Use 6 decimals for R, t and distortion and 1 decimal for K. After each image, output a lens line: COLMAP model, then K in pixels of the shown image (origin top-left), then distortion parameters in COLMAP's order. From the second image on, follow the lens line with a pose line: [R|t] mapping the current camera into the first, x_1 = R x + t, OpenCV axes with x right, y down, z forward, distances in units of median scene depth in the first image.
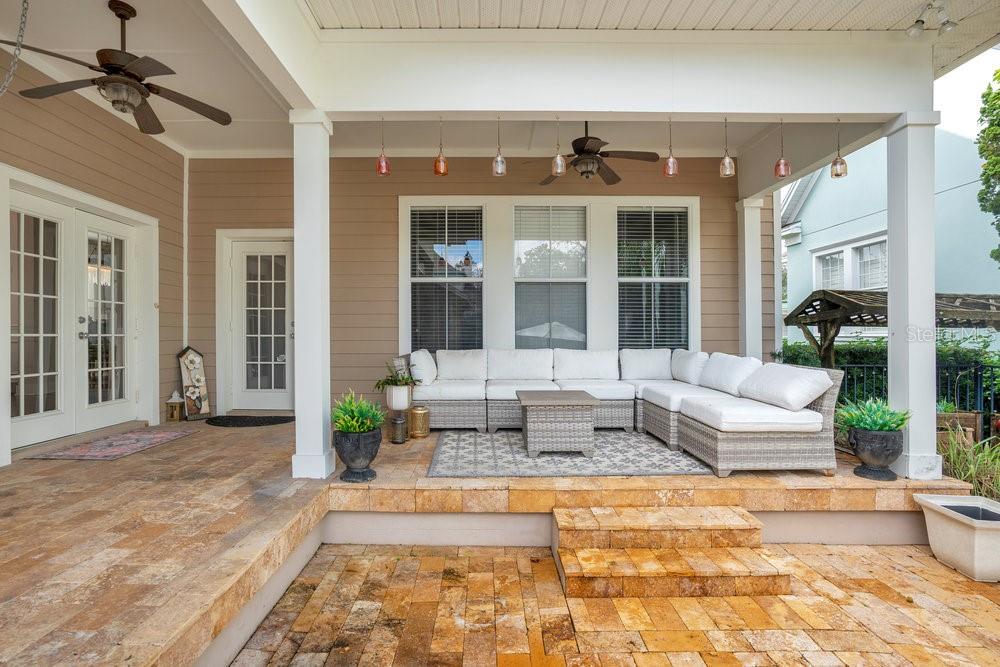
lens RADIAL K [[506.5, 0, 500.0], [0, 506.5, 333.5], [0, 0, 1]] dist [-0.000333, 0.000048]
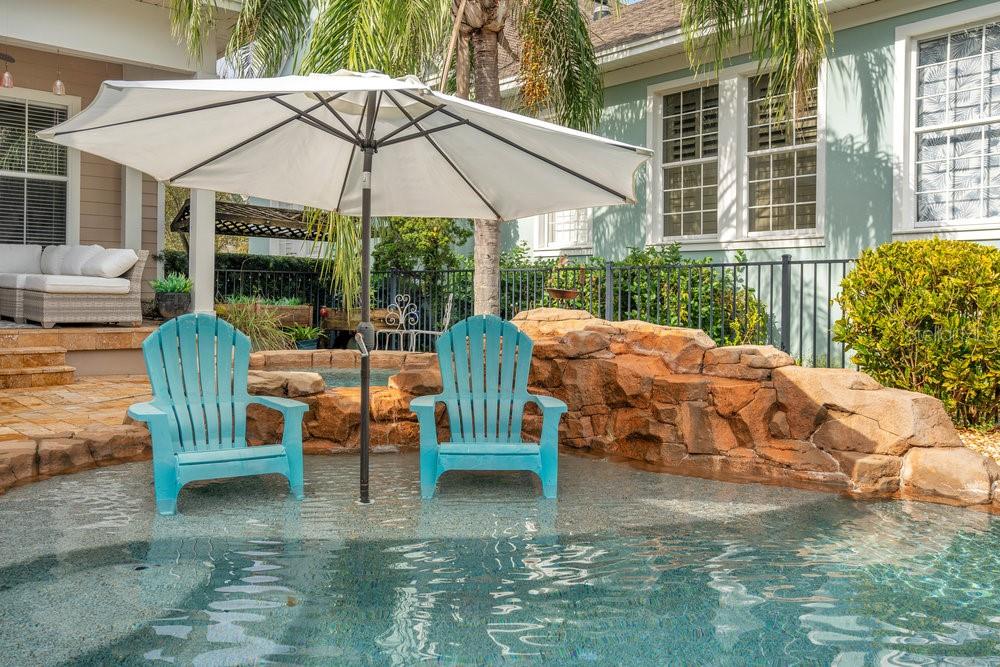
lens RADIAL K [[863.5, 0, 498.9], [0, 863.5, 290.3], [0, 0, 1]] dist [0.046375, 0.002524]
pose [[0.786272, 0.010668, 0.617789, -0.034635], [-0.011052, 0.999934, -0.003201, 0.180423], [-0.617782, -0.004311, 0.786337, -1.460422]]
